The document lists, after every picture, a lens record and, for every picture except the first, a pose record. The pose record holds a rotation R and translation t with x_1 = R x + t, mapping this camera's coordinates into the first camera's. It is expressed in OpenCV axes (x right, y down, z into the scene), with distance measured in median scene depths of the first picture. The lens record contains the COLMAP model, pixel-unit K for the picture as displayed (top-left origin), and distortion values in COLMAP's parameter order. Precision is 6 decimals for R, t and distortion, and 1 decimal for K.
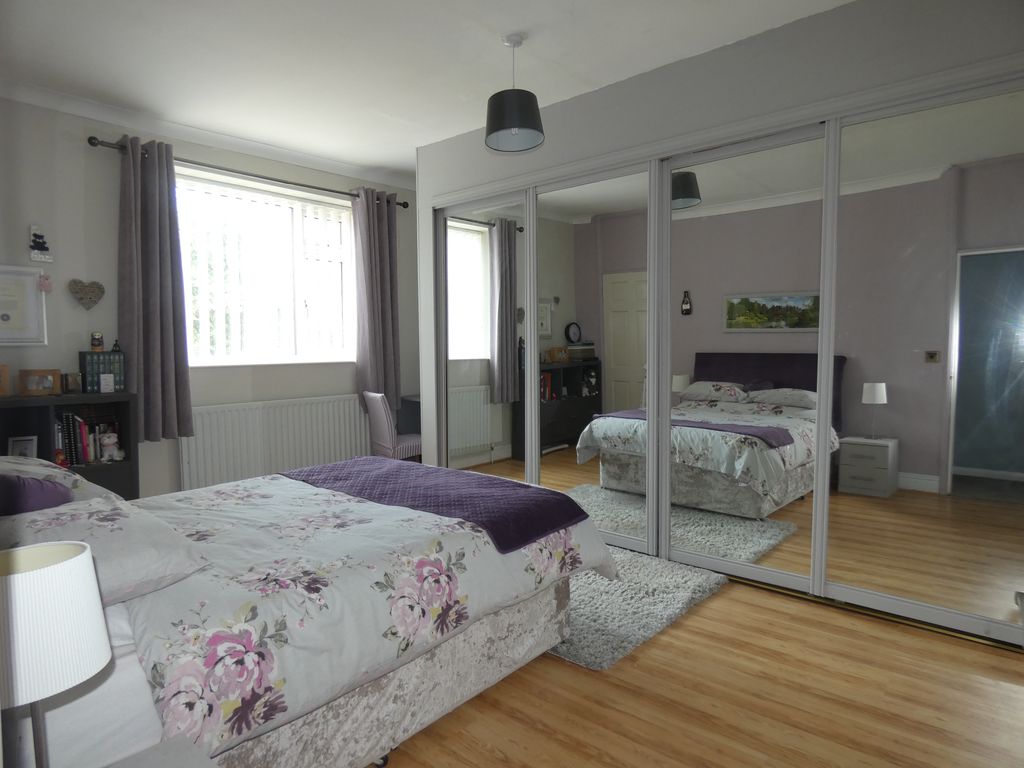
lens RADIAL K [[623.6, 0, 513.2], [0, 623.6, 384.7], [0, 0, 1]] dist [0.019356, -0.004839]
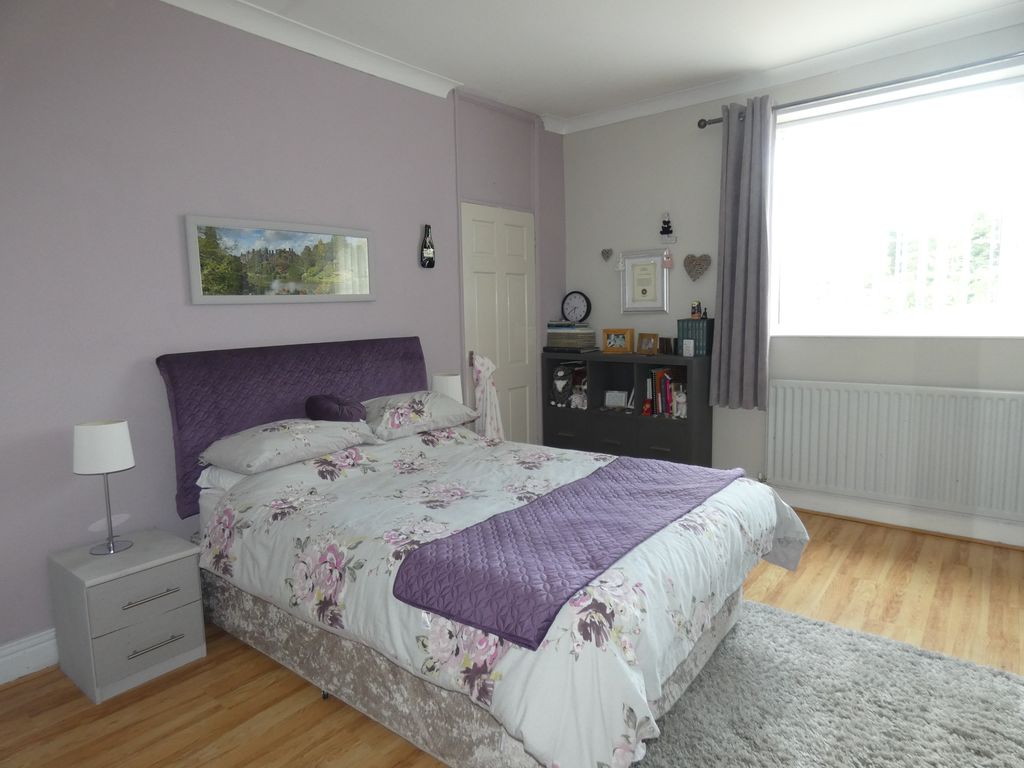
lens RADIAL K [[623.6, 0, 512.4], [0, 623.6, 382.6], [0, 0, 1]] dist [0.019356, -0.004839]
pose [[0.029609, 0.126585, -0.991514, 0.471942], [-0.041746, 0.991240, 0.125303, -0.070832], [0.998689, 0.037681, 0.034634, 0.690485]]
